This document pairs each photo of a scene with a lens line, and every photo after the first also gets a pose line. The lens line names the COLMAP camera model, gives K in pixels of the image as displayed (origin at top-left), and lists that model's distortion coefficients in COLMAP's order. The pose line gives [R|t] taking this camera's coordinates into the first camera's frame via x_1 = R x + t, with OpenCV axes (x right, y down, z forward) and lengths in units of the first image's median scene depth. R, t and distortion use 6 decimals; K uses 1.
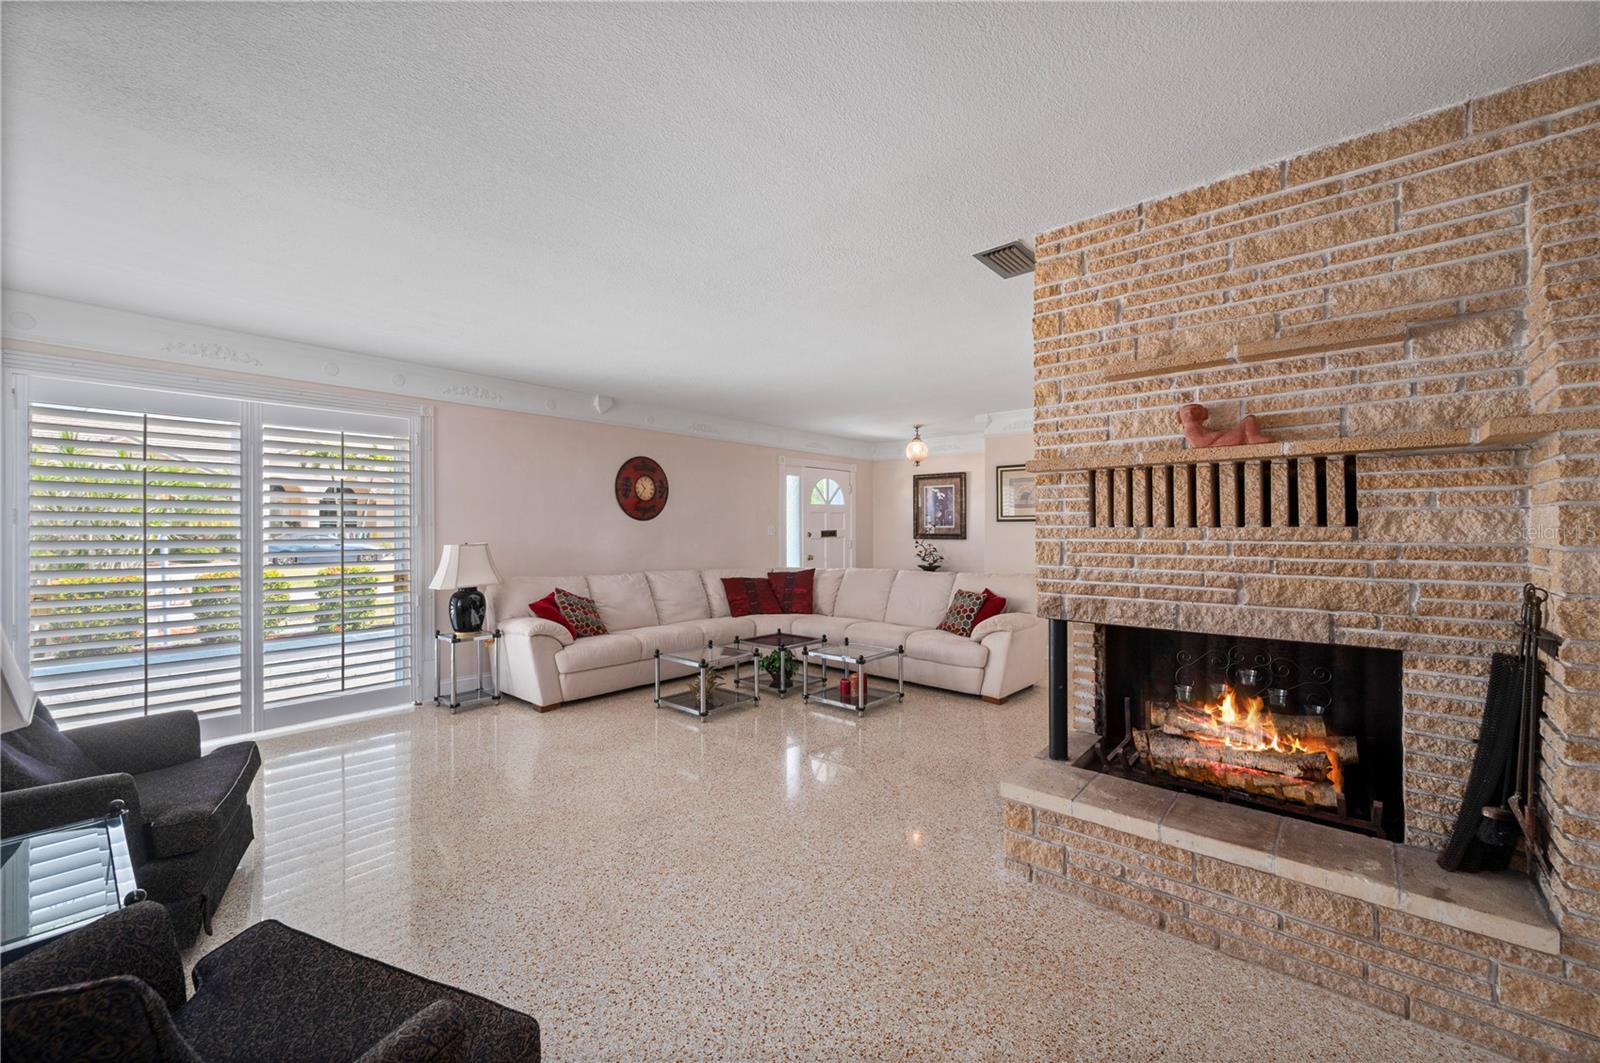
lens RADIAL K [[635.5, 0, 800.0], [0, 635.5, 531.5], [0, 0, 1]] dist [0.000725, 0.000047]
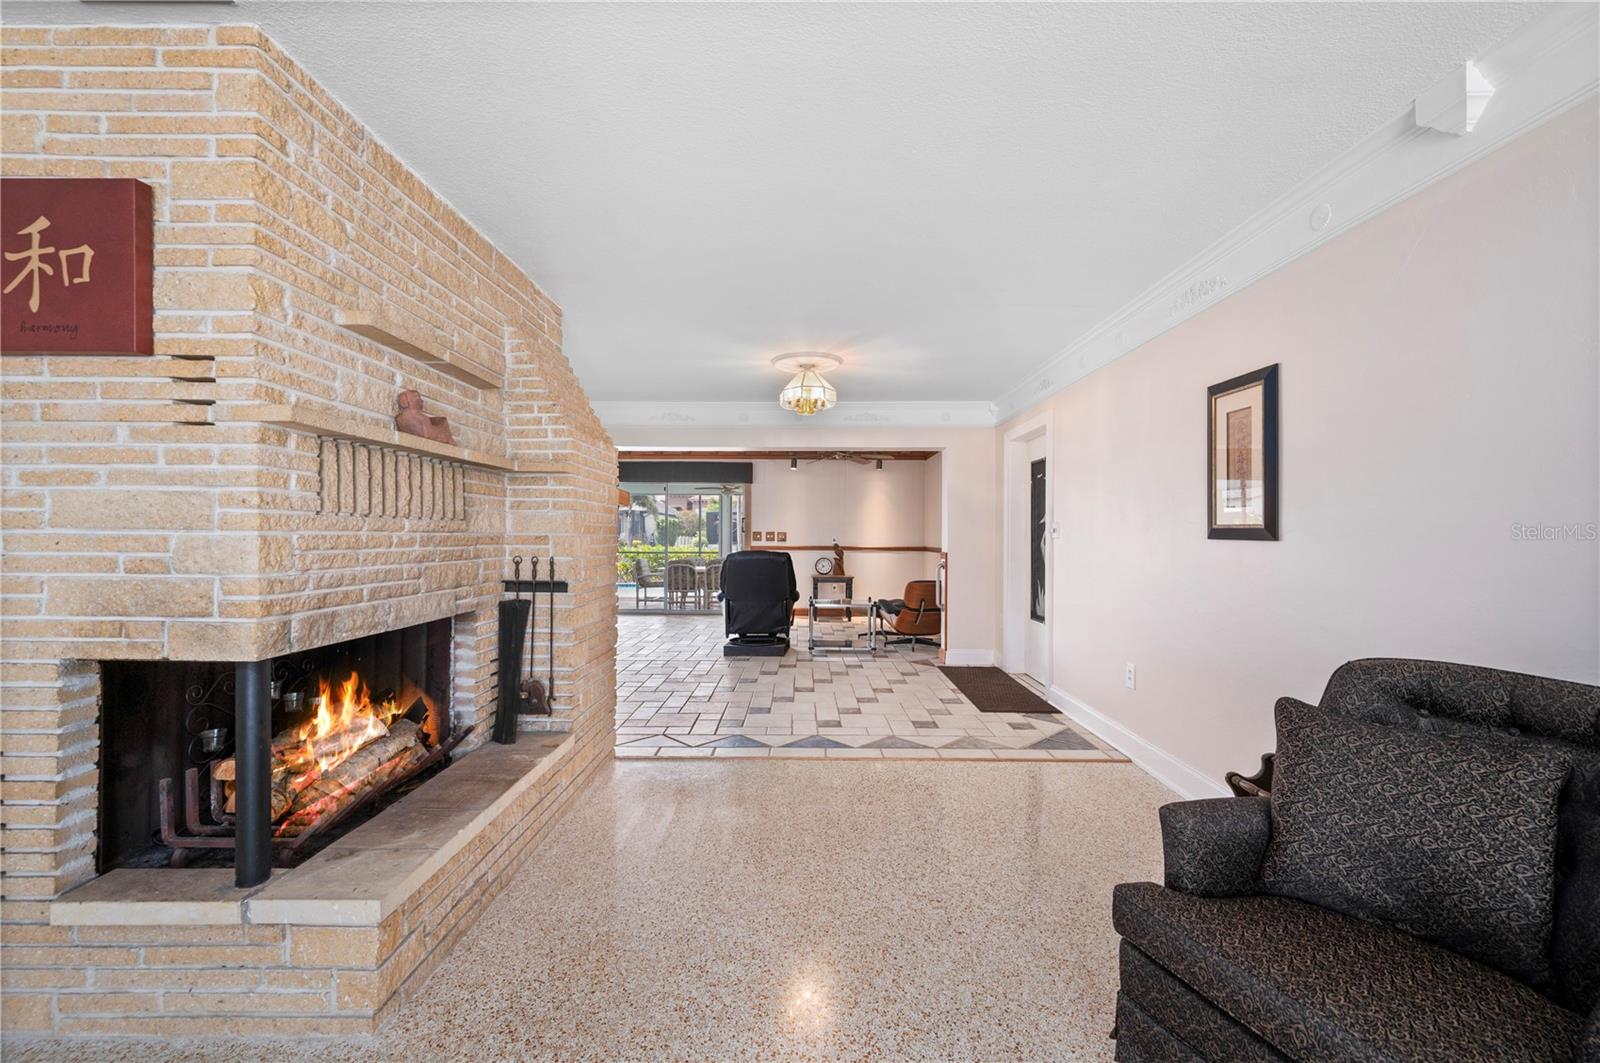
lens RADIAL K [[653.7, 0, 796.1], [0, 653.7, 533.3], [0, 0, 1]] dist [-0.000161, -0.000104]
pose [[-0.645210, 0.001191, 0.764004, -0.186030], [-0.000307, 0.999998, -0.001819, 0.006258], [-0.764005, -0.001409, -0.645209, 0.433427]]
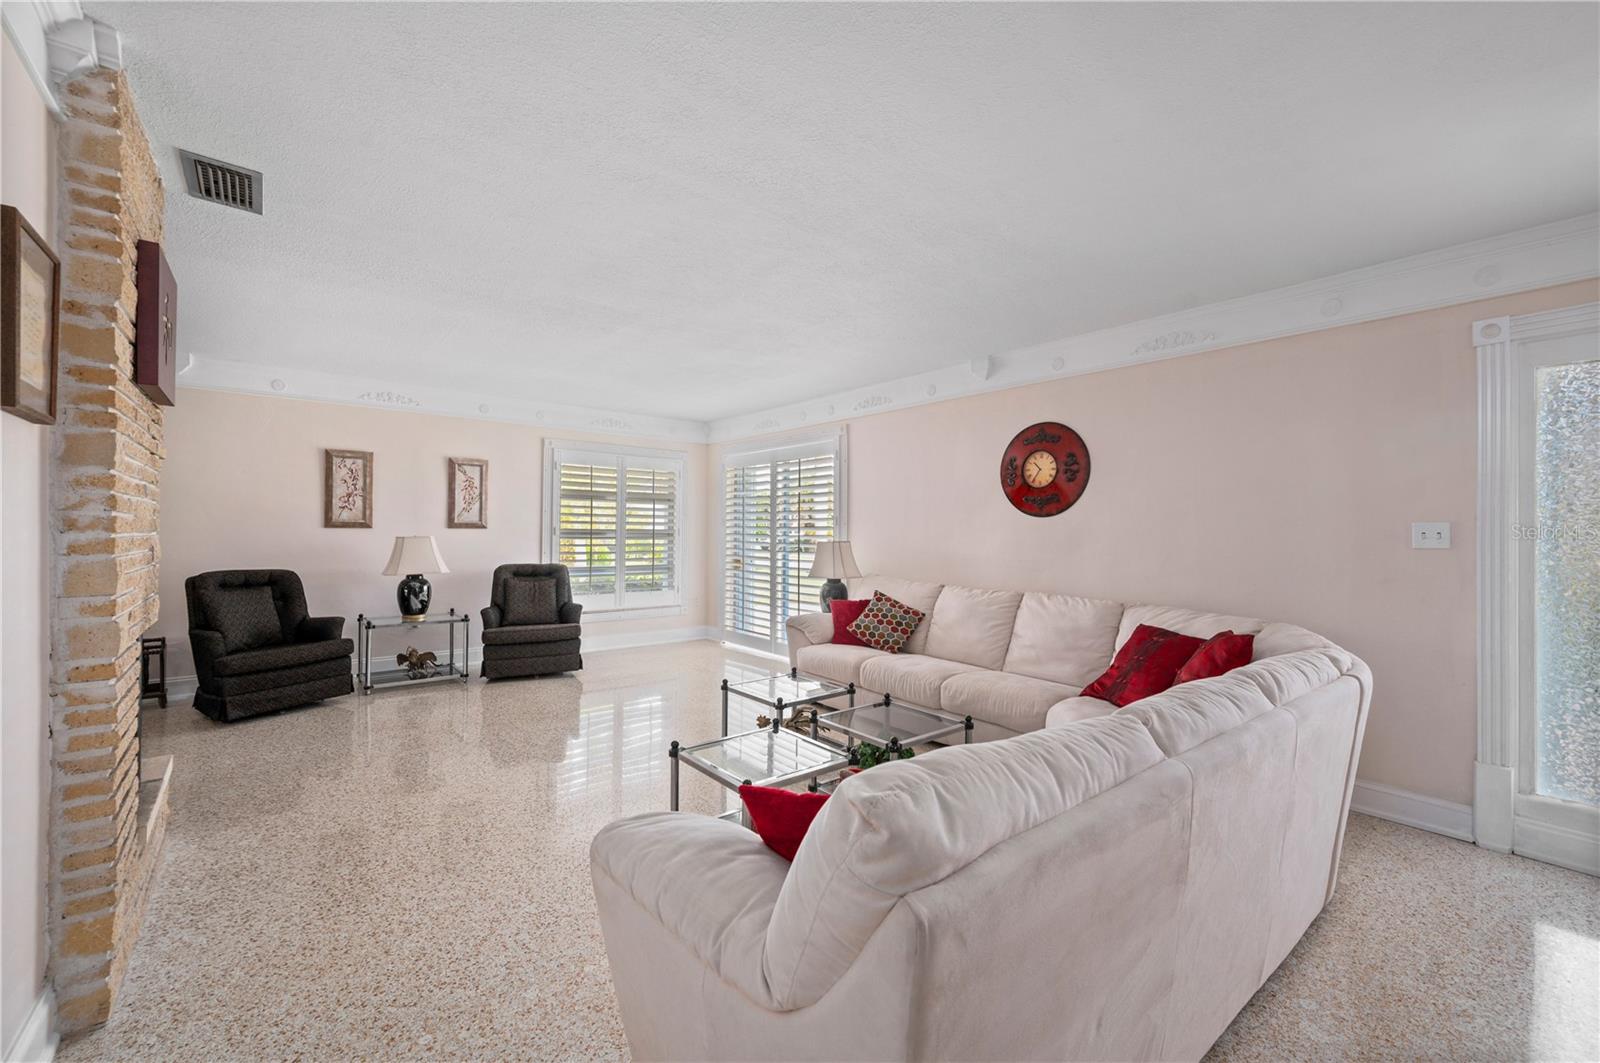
lens RADIAL K [[627.8, 0, 800.0], [0, 627.8, 531.5], [0, 0, 1]] dist [0.000512, 0.000188]
pose [[-0.165355, 0.002694, -0.986230, 0.462397], [-0.011786, 0.999919, 0.004707, -0.001582], [0.986164, 0.012402, -0.165310, 0.865492]]
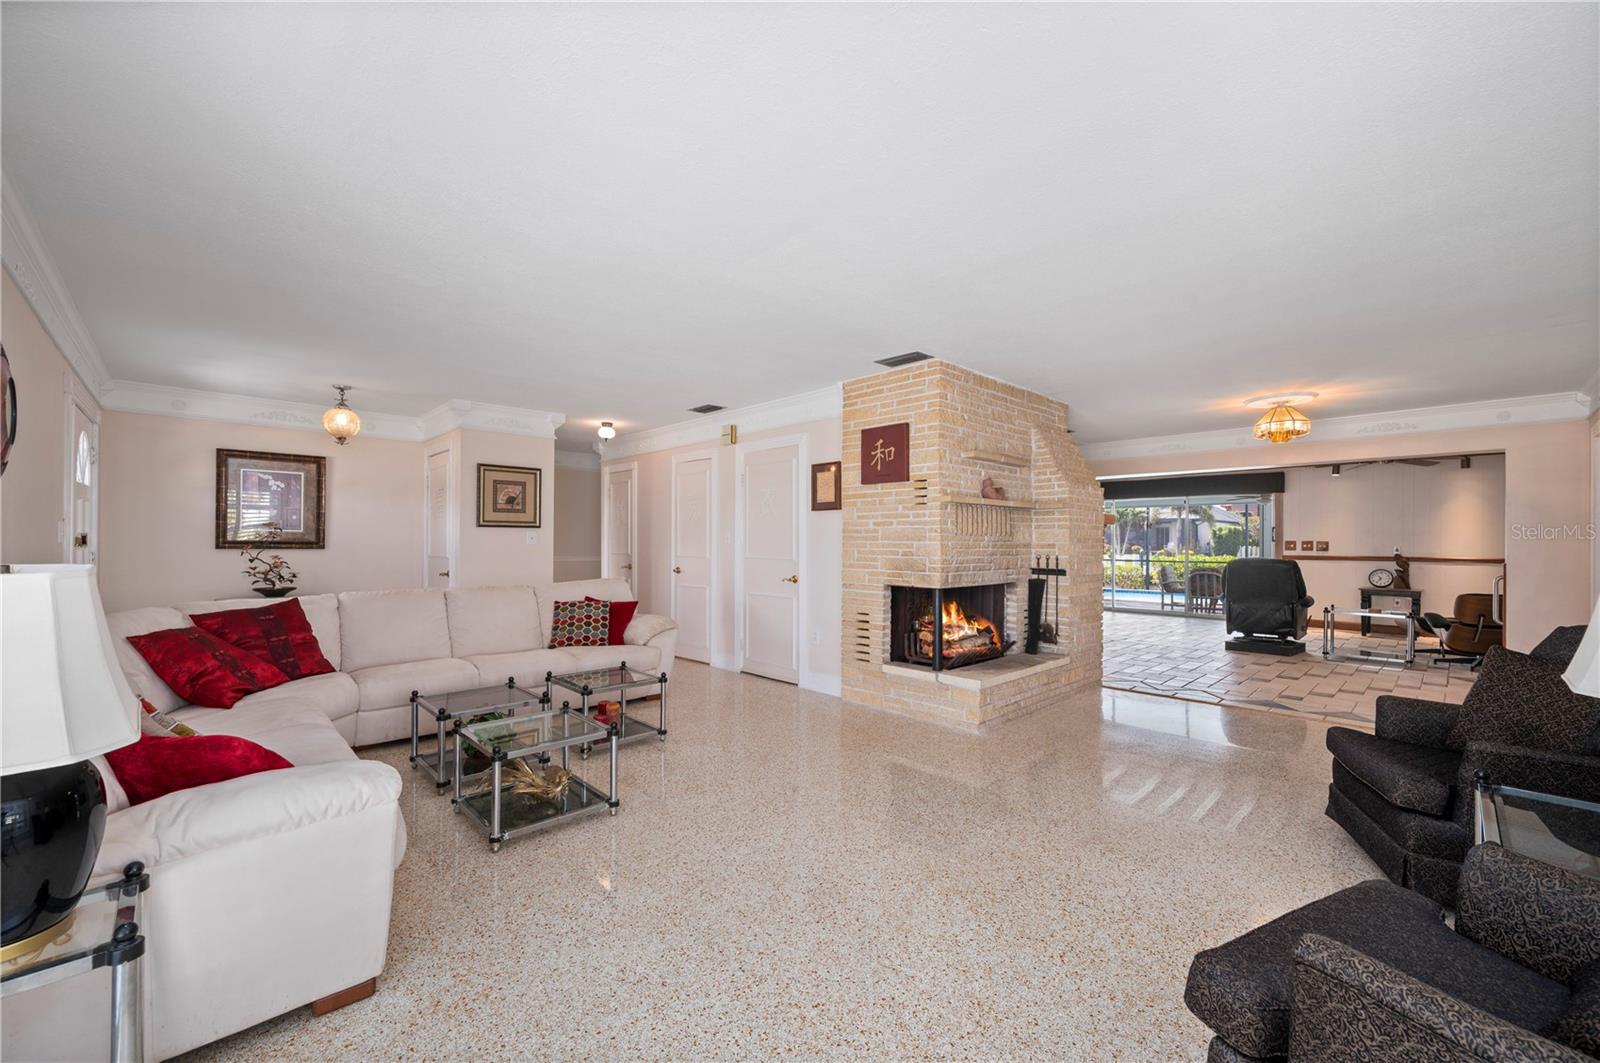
lens RADIAL K [[638.2, 0, 802.8], [0, 638.2, 541.0], [0, 0, 1]] dist [0.001360, 0.000072]
pose [[0.088188, 0.004105, 0.996095, -0.569834], [-0.001412, 0.999991, -0.003996, 0.007365], [-0.996103, -0.001054, 0.088193, 0.519535]]
